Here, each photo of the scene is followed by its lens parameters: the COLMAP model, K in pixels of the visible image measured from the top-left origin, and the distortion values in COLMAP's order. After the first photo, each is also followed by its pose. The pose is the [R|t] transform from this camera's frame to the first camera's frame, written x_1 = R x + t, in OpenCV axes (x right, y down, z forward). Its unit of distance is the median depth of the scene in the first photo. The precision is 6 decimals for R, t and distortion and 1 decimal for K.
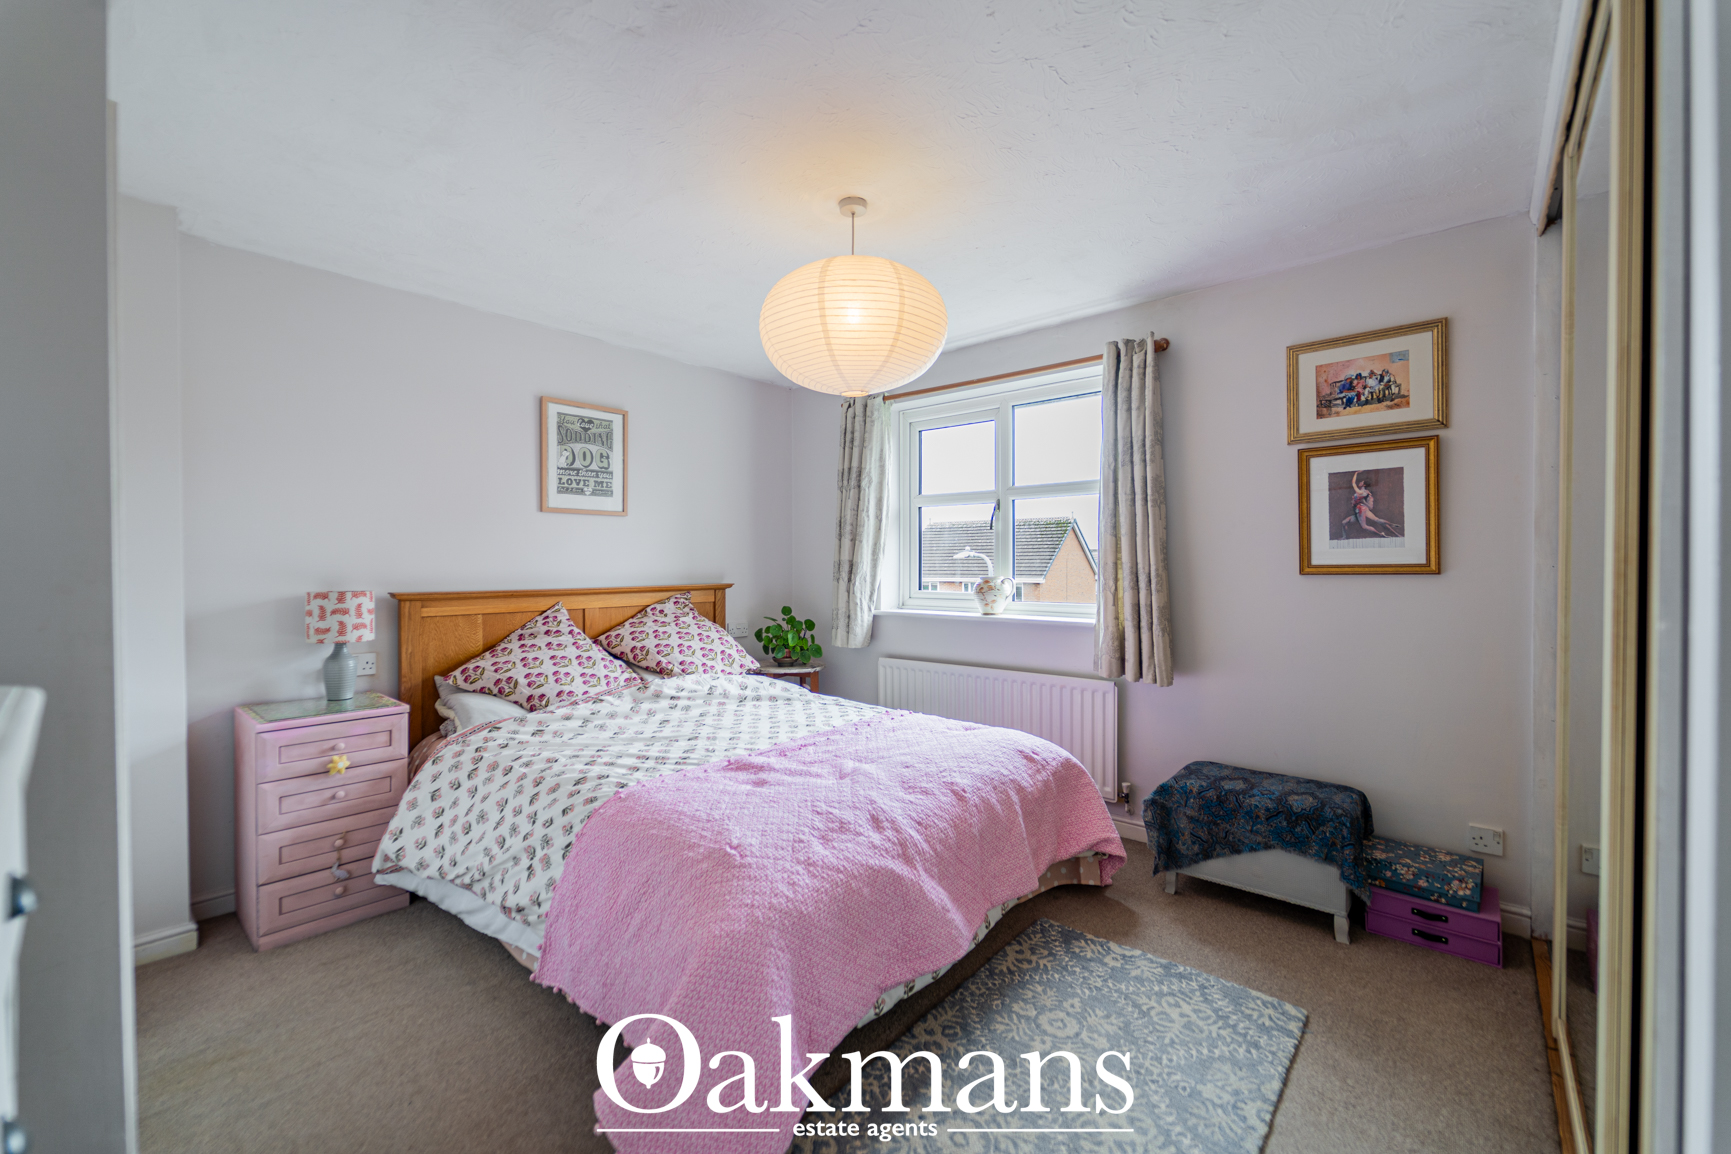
lens RADIAL K [[706.9, 0, 869.2], [0, 706.9, 570.0], [0, 0, 1]] dist [0.003021, -0.000175]
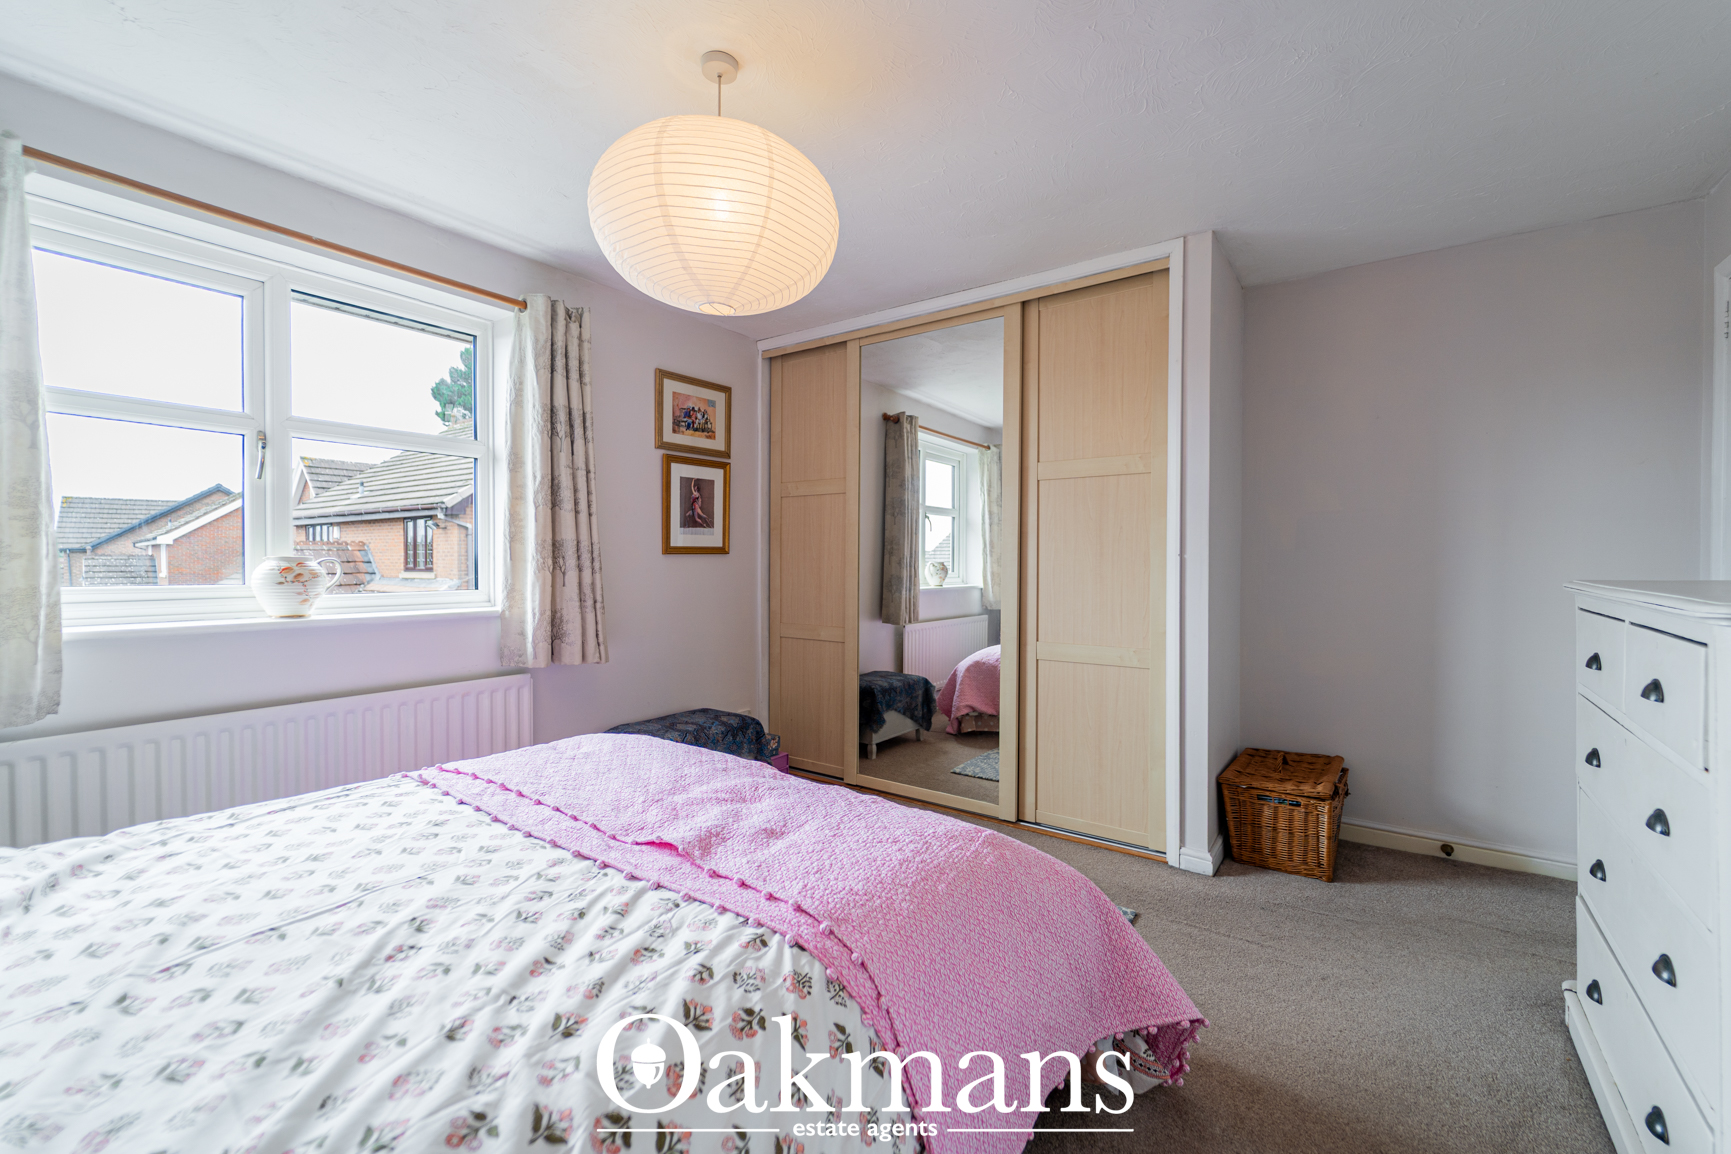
lens RADIAL K [[706.9, 0, 870.5], [0, 706.9, 569.7], [0, 0, 1]] dist [0.003021, -0.000175]
pose [[-0.087102, -0.005849, 0.996182, -0.701441], [0.015614, 0.999852, 0.007236, 0.031644], [-0.996077, 0.016184, -0.086998, 0.788409]]
